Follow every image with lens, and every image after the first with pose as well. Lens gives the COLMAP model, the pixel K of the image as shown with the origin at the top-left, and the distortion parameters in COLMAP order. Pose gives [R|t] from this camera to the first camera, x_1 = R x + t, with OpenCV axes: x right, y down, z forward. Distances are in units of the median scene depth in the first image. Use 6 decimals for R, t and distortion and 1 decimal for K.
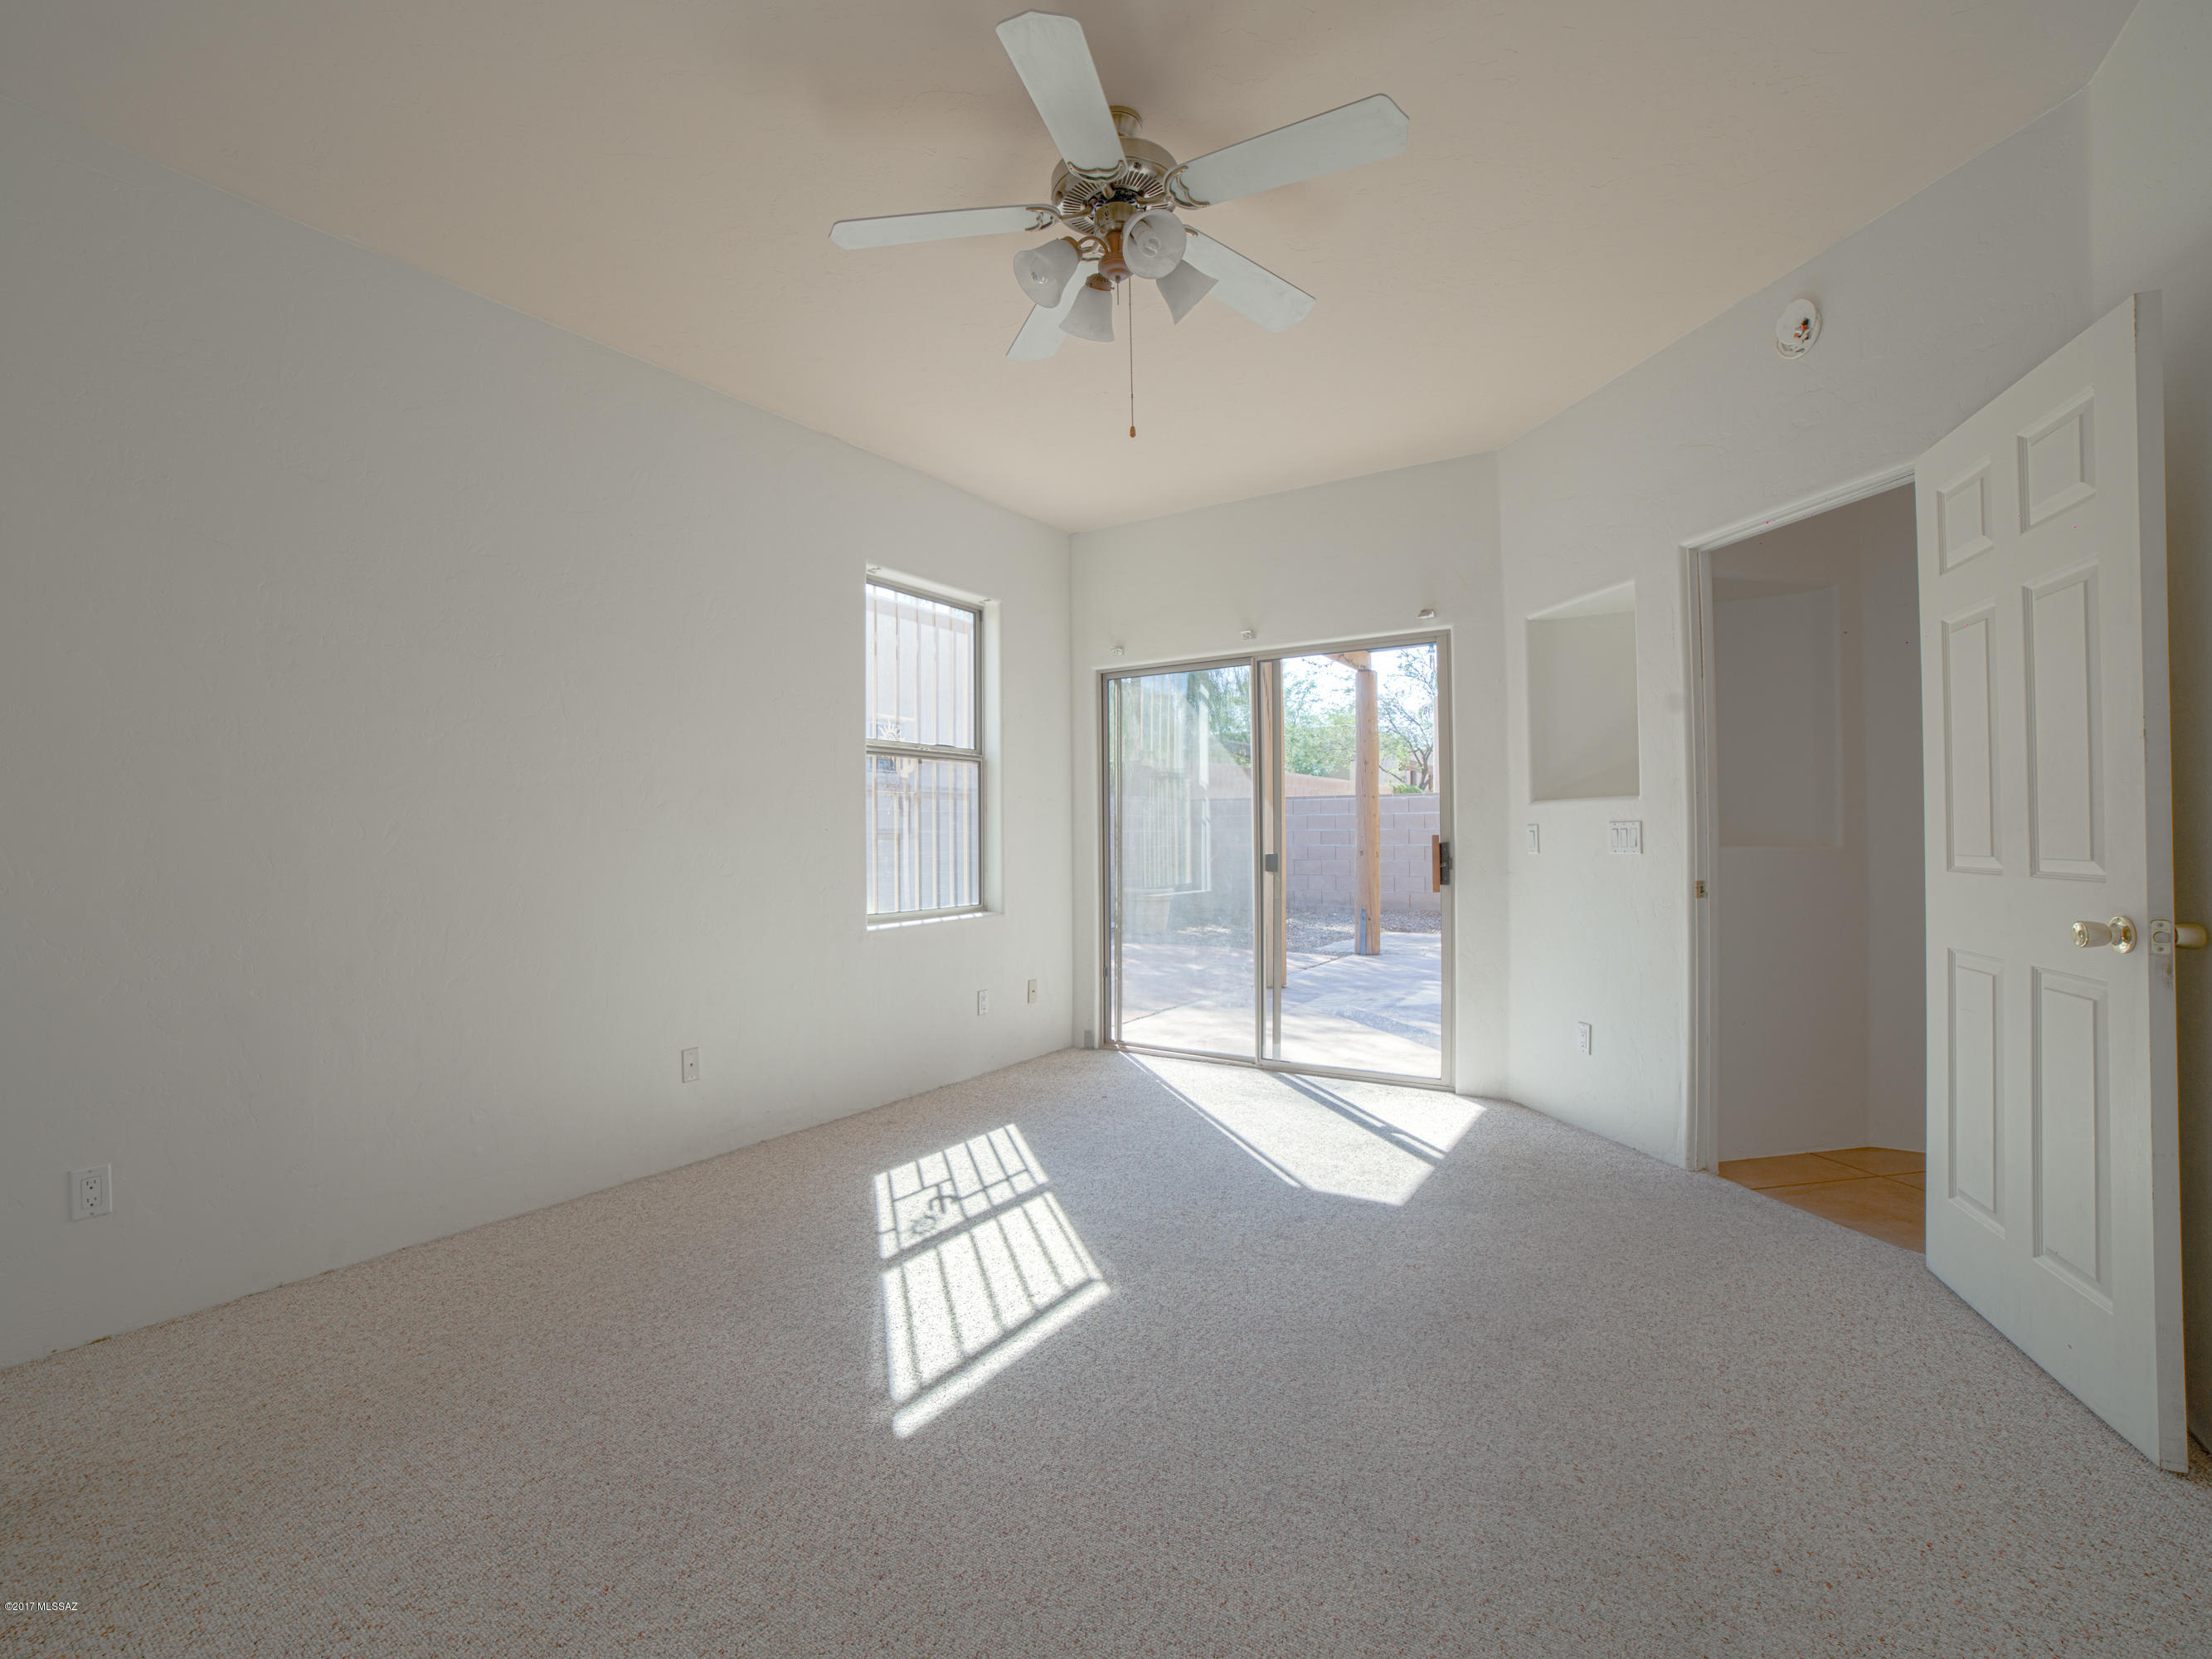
lens RADIAL K [[1011.3, 0, 1160.5], [0, 1011.3, 825.8], [0, 0, 1]] dist [-0.061393, 0.000087]
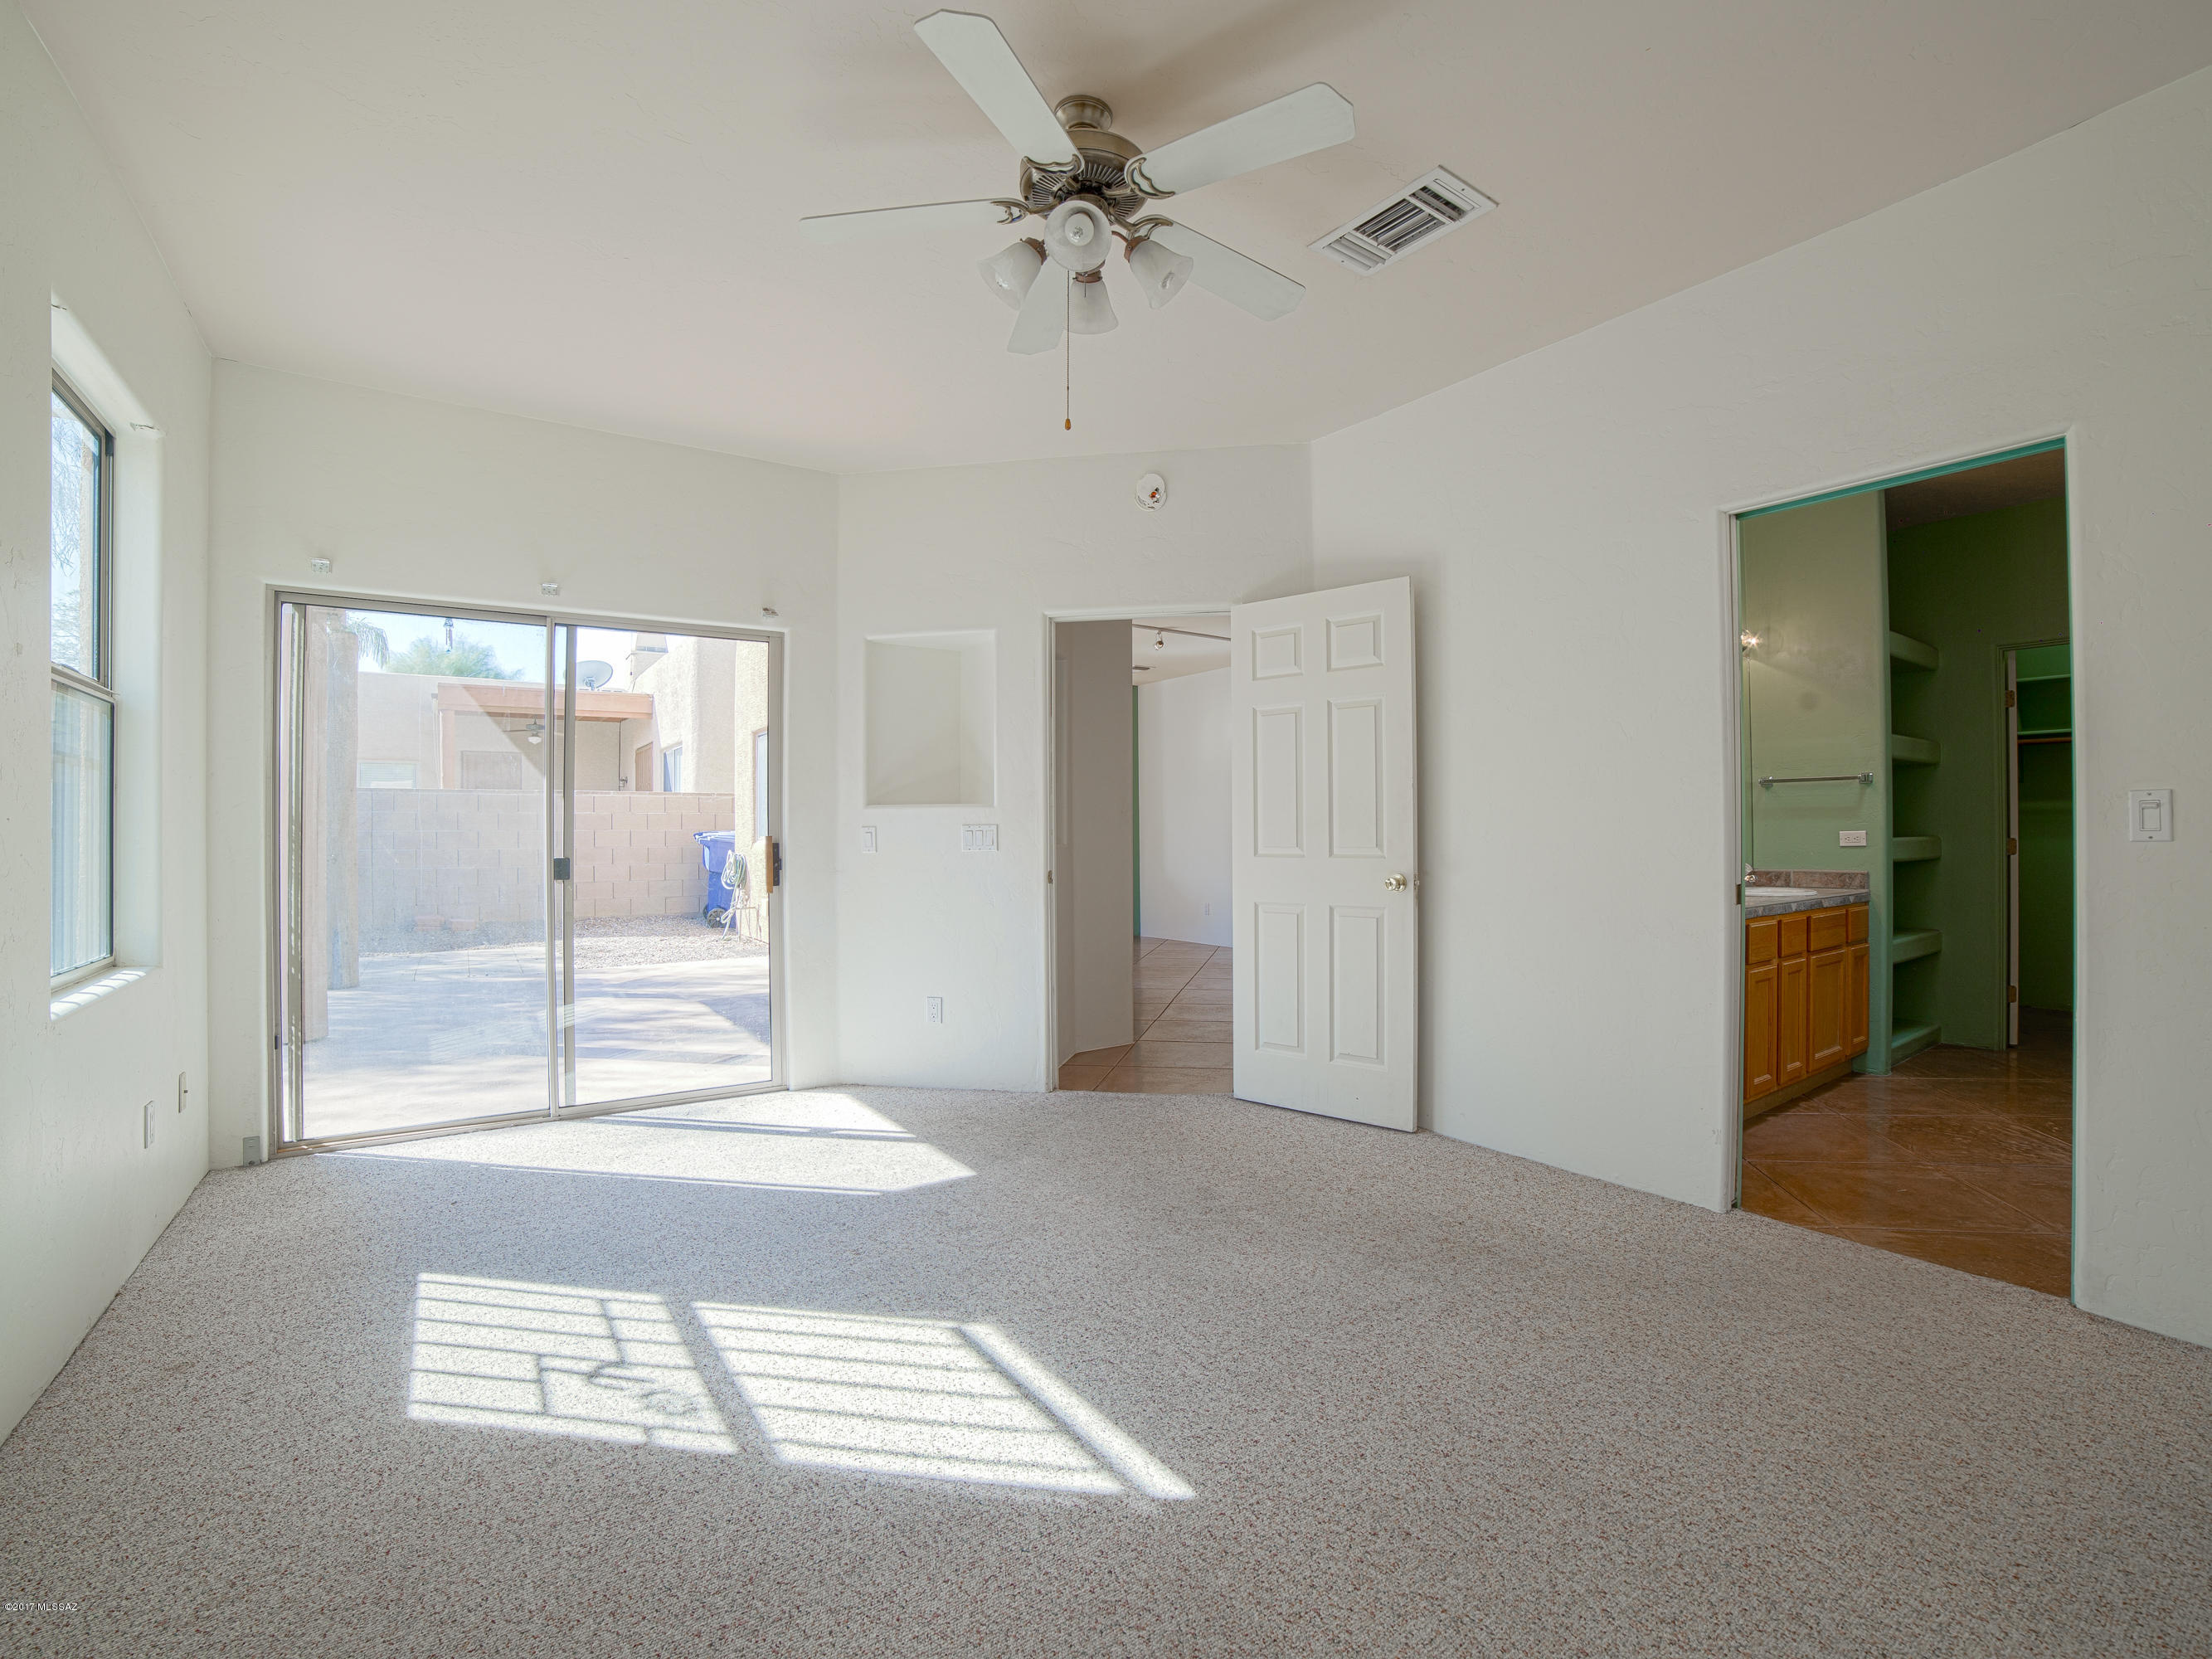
lens RADIAL K [[969.7, 0, 1121.0], [0, 969.7, 829.8], [0, 0, 1]] dist [-0.100974, 0.031716]
pose [[0.385920, 0.011604, 0.922459, -0.616406], [-0.006398, 0.999931, -0.009902, 0.013754], [-0.922510, -0.002081, 0.385968, 0.420414]]
